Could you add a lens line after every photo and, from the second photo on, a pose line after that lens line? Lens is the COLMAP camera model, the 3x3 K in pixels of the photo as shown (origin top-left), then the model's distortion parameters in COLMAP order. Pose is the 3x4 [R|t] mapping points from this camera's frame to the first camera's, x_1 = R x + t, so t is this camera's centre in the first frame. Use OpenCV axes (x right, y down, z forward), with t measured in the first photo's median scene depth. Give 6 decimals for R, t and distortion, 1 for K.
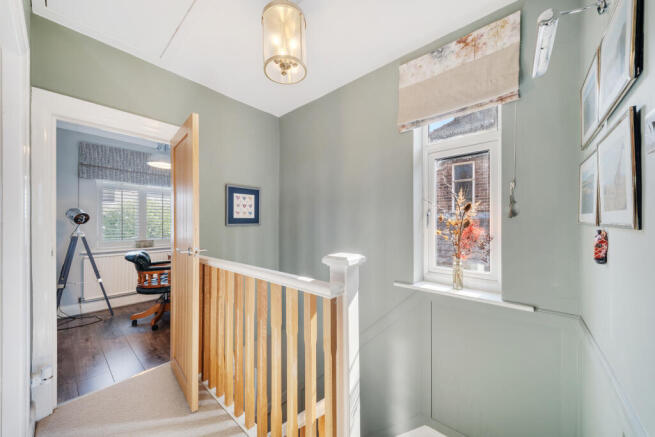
lens RADIAL K [[231.3, 0, 322.3], [0, 231.3, 226.1], [0, 0, 1]] dist [0.006293, -0.002305]
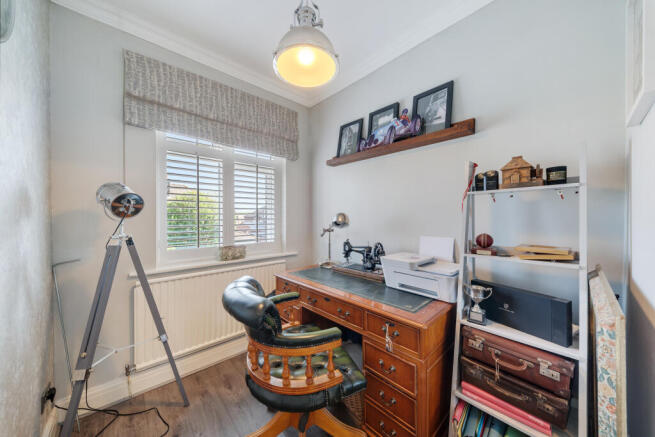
lens RADIAL K [[231.3, 0, 326.3], [0, 231.3, 217.2], [0, 0, 1]] dist [0.006293, -0.002305]
pose [[0.994647, -0.003817, -0.103263, -0.552634], [0.002971, 0.999961, -0.008348, -0.004084], [0.103291, 0.007996, 0.994619, 0.538298]]
